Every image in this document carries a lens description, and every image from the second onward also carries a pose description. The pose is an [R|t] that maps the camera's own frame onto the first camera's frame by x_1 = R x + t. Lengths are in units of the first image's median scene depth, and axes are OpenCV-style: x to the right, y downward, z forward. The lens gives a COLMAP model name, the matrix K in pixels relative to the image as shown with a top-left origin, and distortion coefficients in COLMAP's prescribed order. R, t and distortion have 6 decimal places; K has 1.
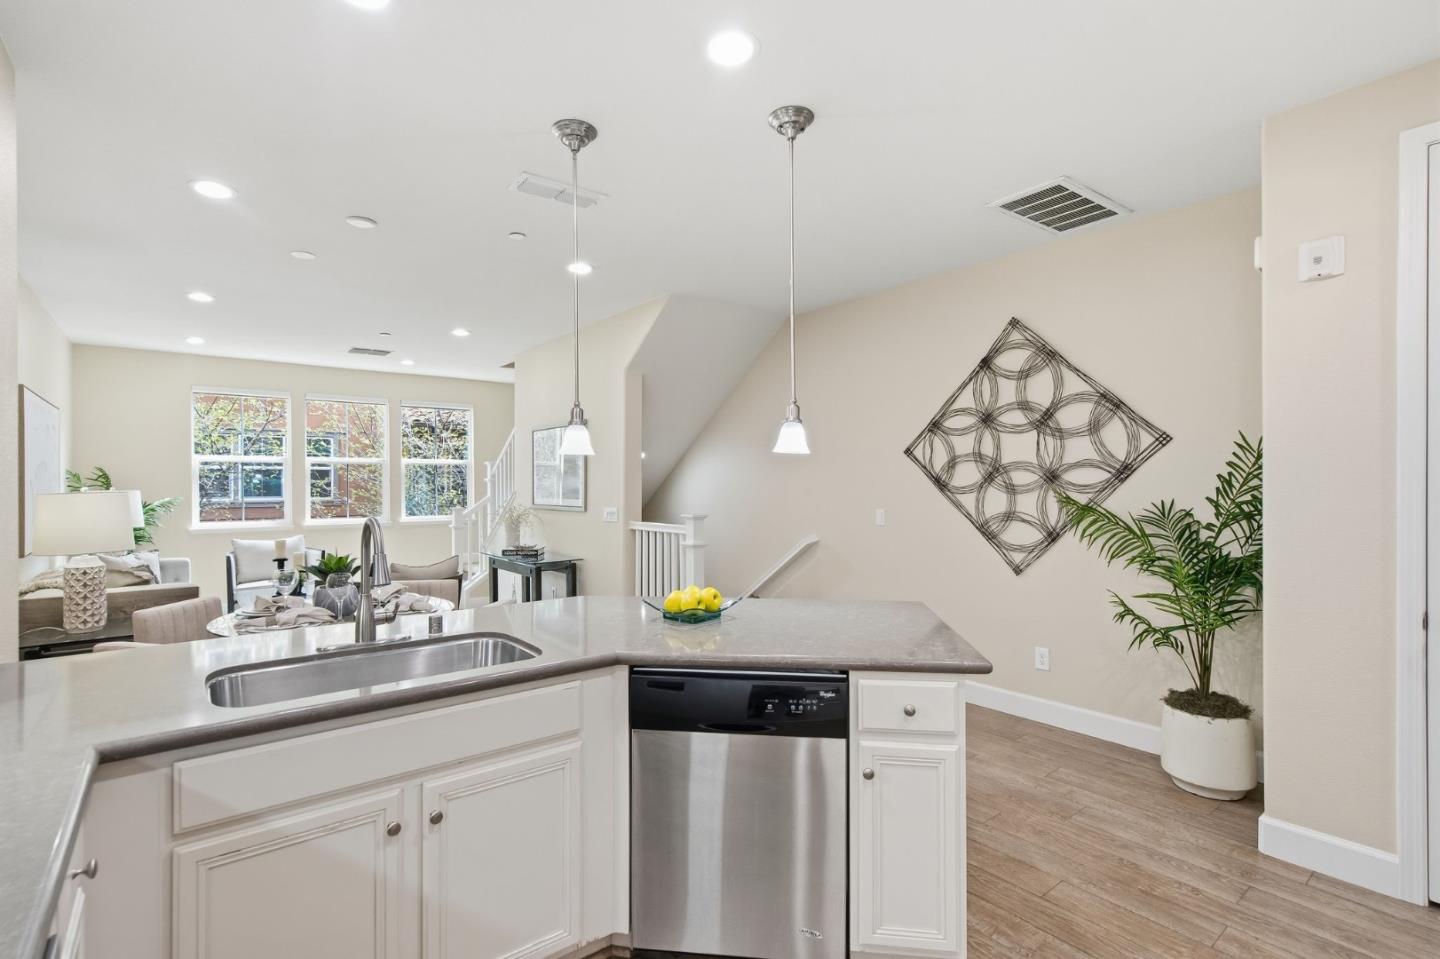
lens RADIAL K [[651.3, 0, 721.7], [0, 651.3, 480.3], [0, 0, 1]] dist [0.002005, 0.000004]
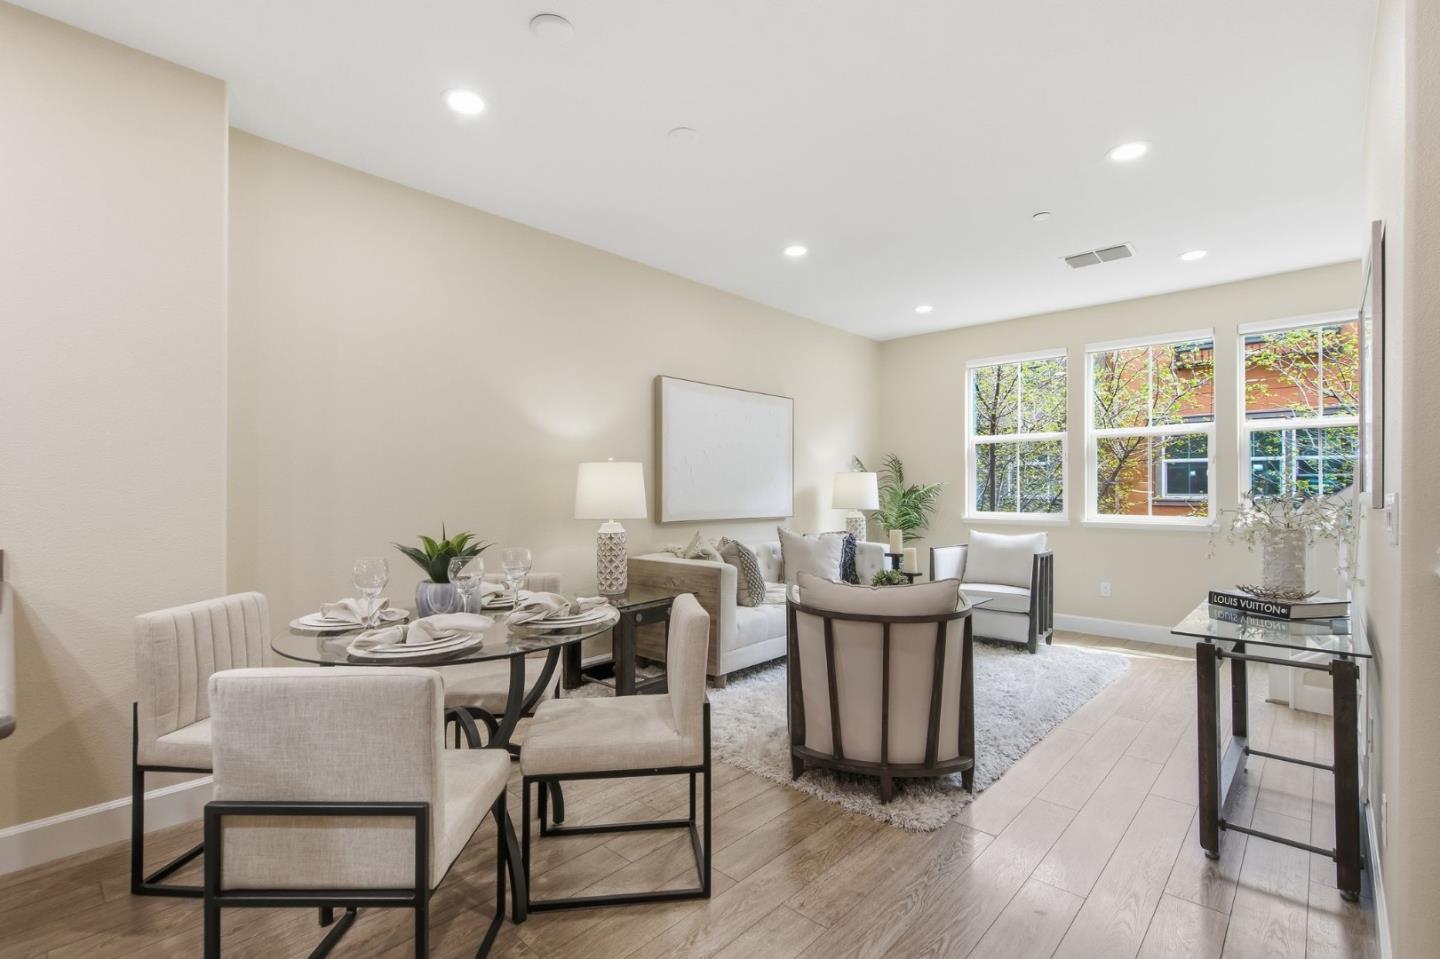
lens RADIAL K [[651.3, 0, 719.1], [0, 651.3, 489.9], [0, 0, 1]] dist [0.002005, 0.000004]
pose [[0.143217, -0.000384, -0.989691, 0.047847], [0.002057, 0.999998, -0.000090, 0.033551], [0.989689, -0.002023, 0.143218, 0.528034]]
